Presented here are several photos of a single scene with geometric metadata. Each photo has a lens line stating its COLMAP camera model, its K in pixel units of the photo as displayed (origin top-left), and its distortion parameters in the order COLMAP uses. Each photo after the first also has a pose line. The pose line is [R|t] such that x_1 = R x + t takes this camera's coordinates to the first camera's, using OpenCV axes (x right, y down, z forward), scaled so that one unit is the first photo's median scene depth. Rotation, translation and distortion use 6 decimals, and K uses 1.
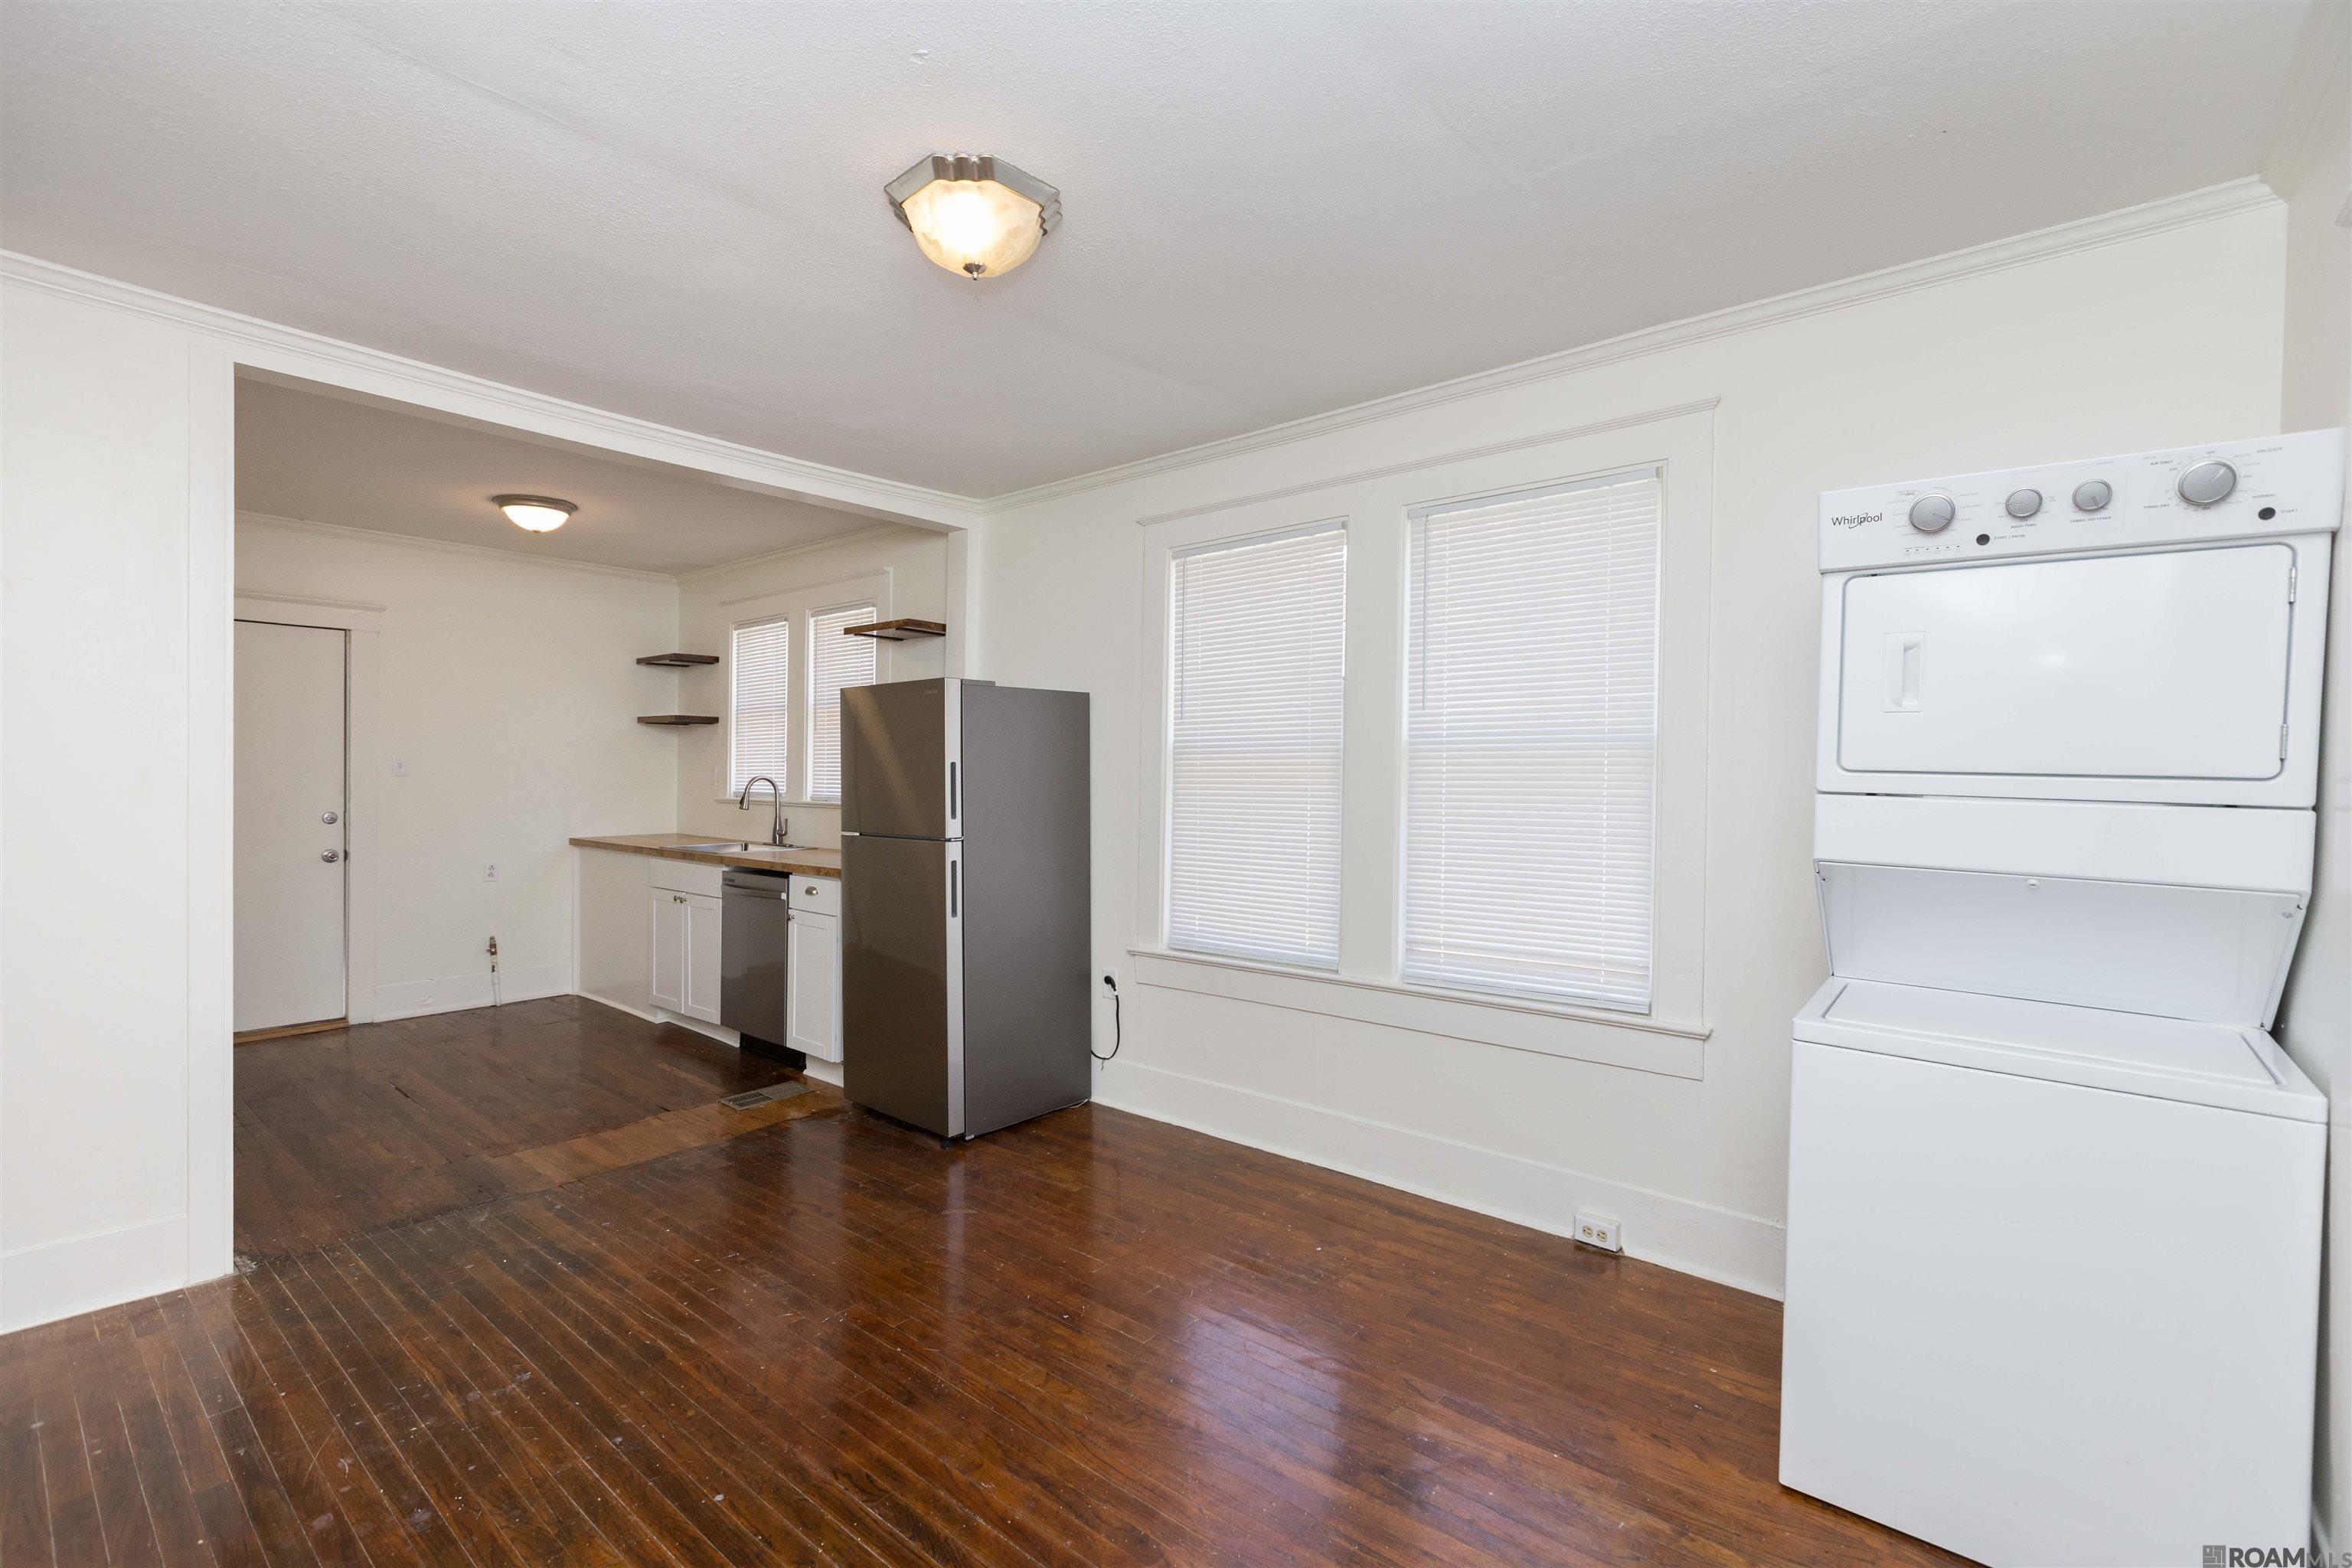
lens RADIAL K [[1070.6, 0, 1159.6], [0, 1070.6, 779.5], [0, 0, 1]] dist [0.004087, -0.001392]
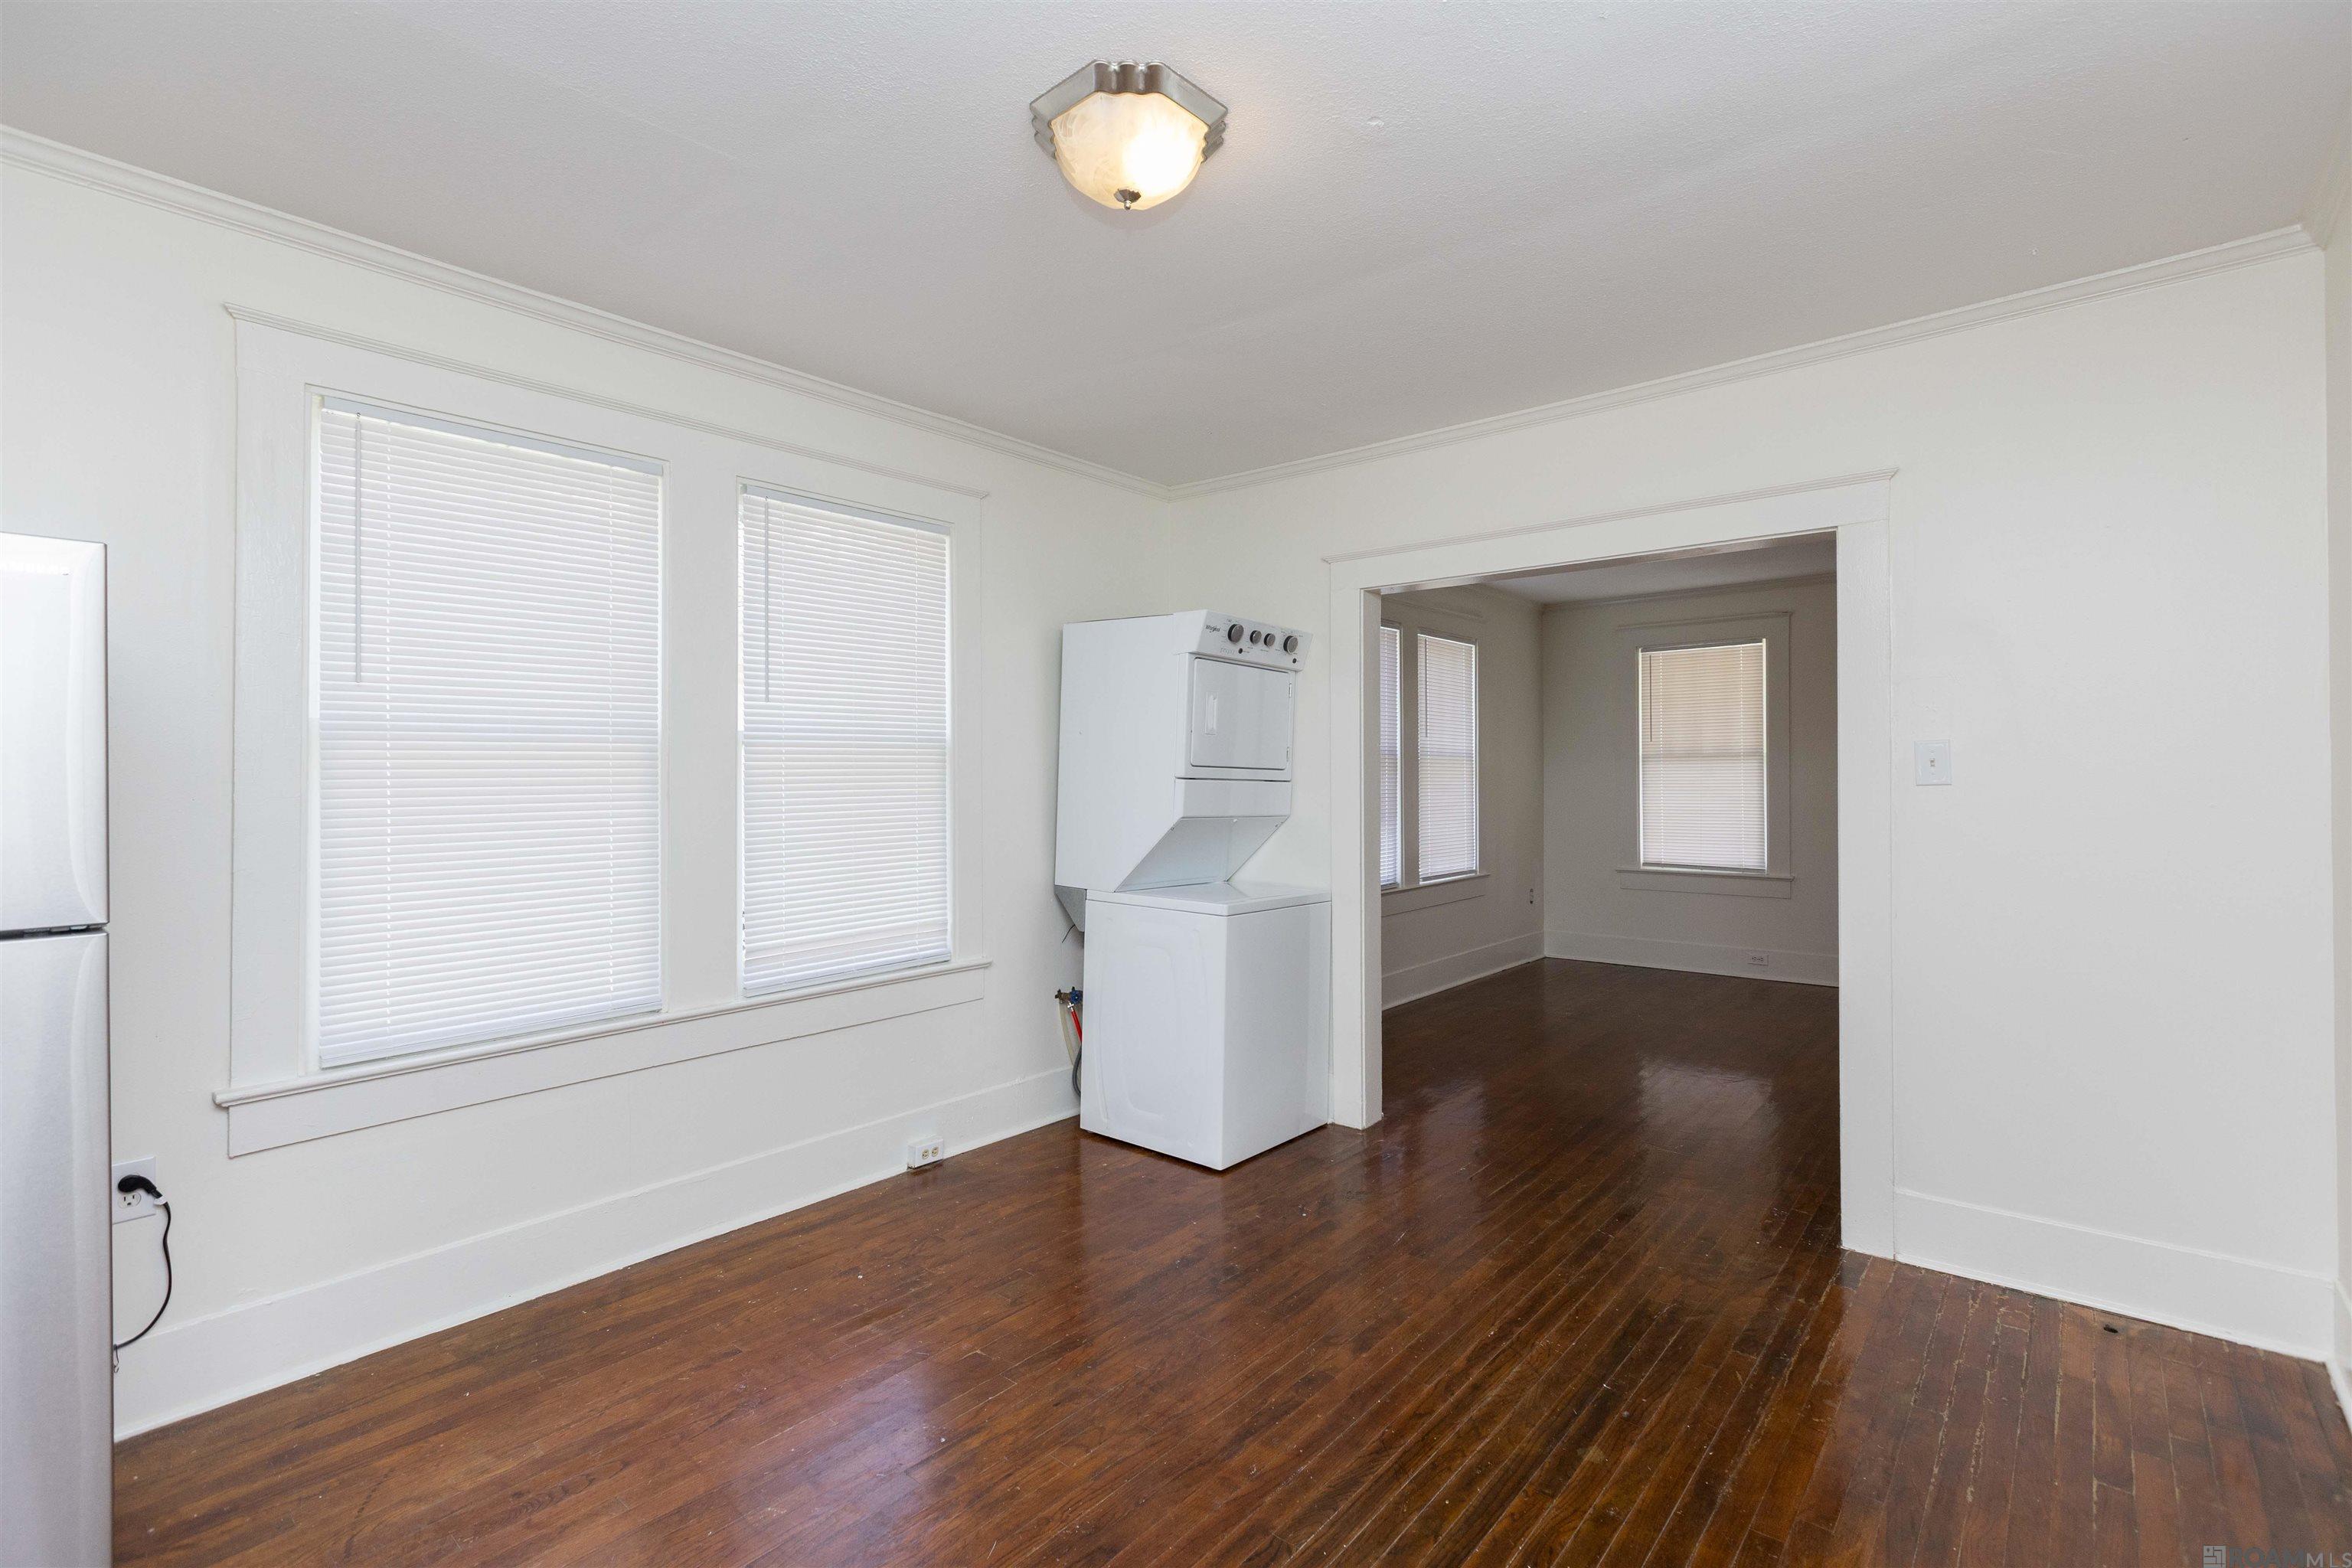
lens RADIAL K [[1089.6, 0, 1176.0], [0, 1089.6, 784.0], [0, 0, 1]] dist [0.001483, -0.000142]
pose [[-0.018175, -0.015944, 0.999708, -0.559651], [0.011894, 0.999799, 0.016161, -0.002603], [-0.999764, 0.012184, -0.017981, 0.515815]]
